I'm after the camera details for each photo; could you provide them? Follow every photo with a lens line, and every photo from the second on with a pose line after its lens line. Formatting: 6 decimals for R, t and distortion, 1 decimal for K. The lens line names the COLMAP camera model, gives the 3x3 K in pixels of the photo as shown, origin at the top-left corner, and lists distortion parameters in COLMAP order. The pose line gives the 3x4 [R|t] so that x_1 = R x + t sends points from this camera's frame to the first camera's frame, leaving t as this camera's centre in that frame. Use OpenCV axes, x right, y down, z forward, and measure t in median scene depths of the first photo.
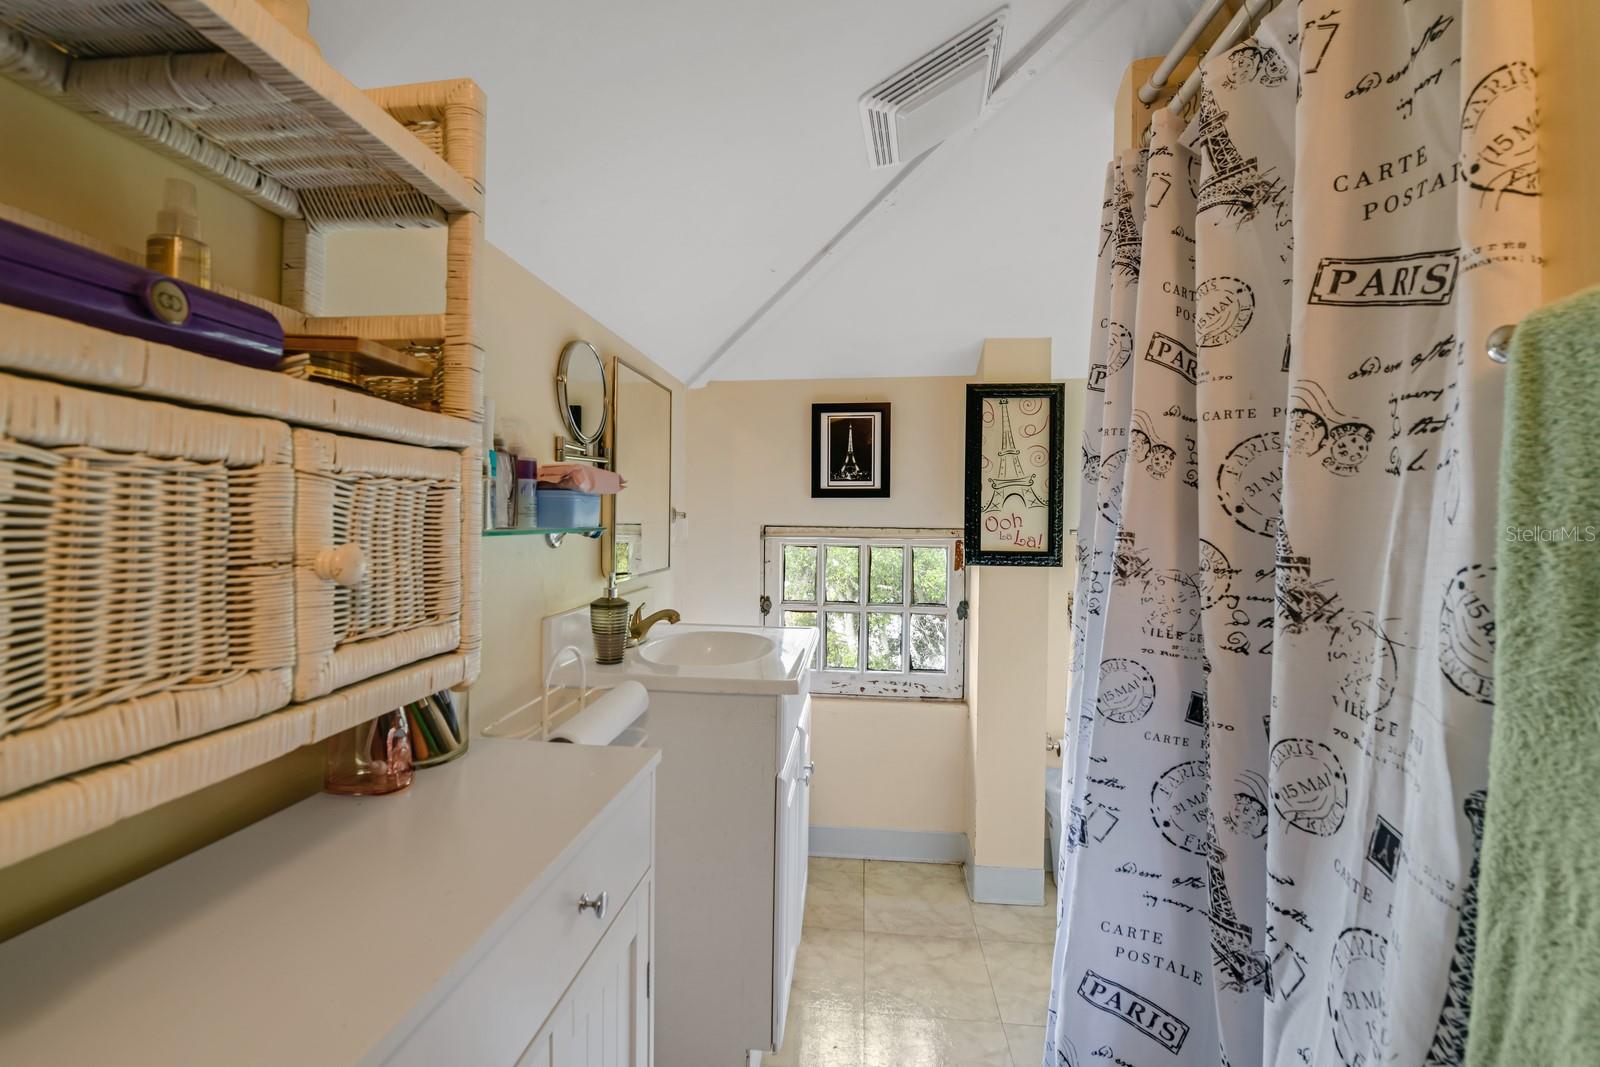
lens RADIAL K [[723.7, 0, 797.2], [0, 723.7, 527.2], [0, 0, 1]] dist [-0.003202, -0.000252]
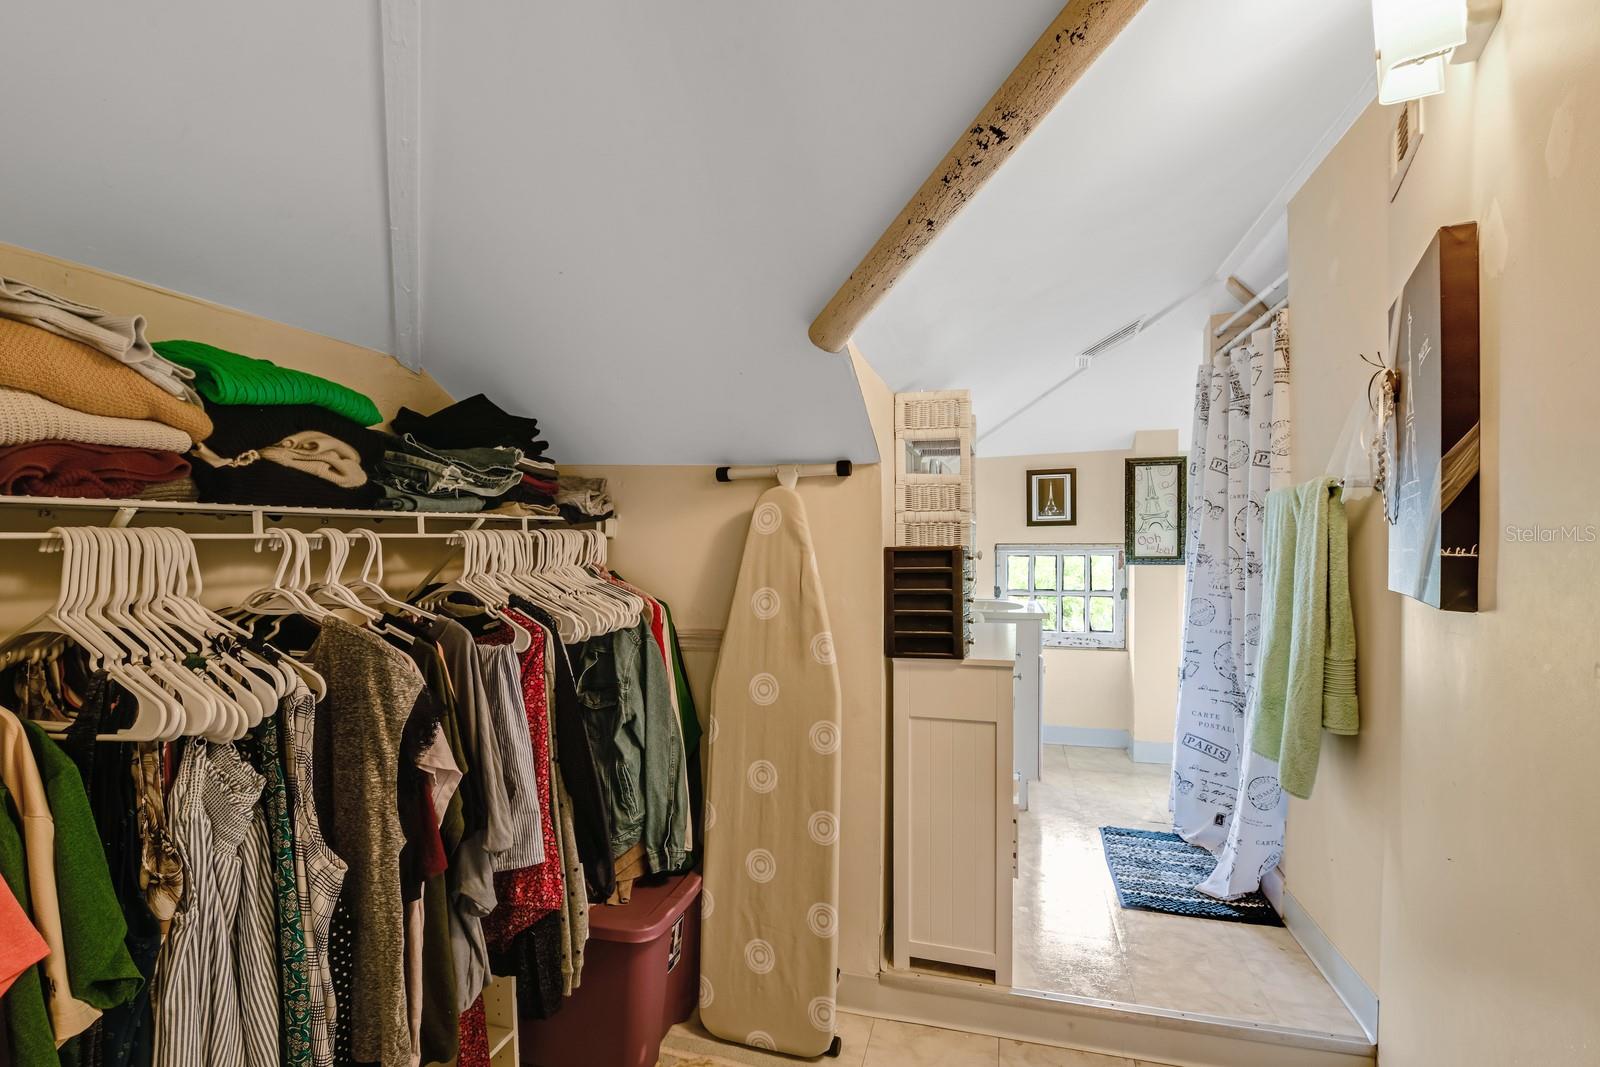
lens RADIAL K [[723.7, 0, 805.3], [0, 723.7, 547.9], [0, 0, 1]] dist [-0.003202, -0.000252]
pose [[0.983718, -0.014473, -0.179134, -0.205529], [0.015042, 0.999885, 0.001818, -0.002336], [0.179087, -0.004483, 0.983823, -0.816262]]
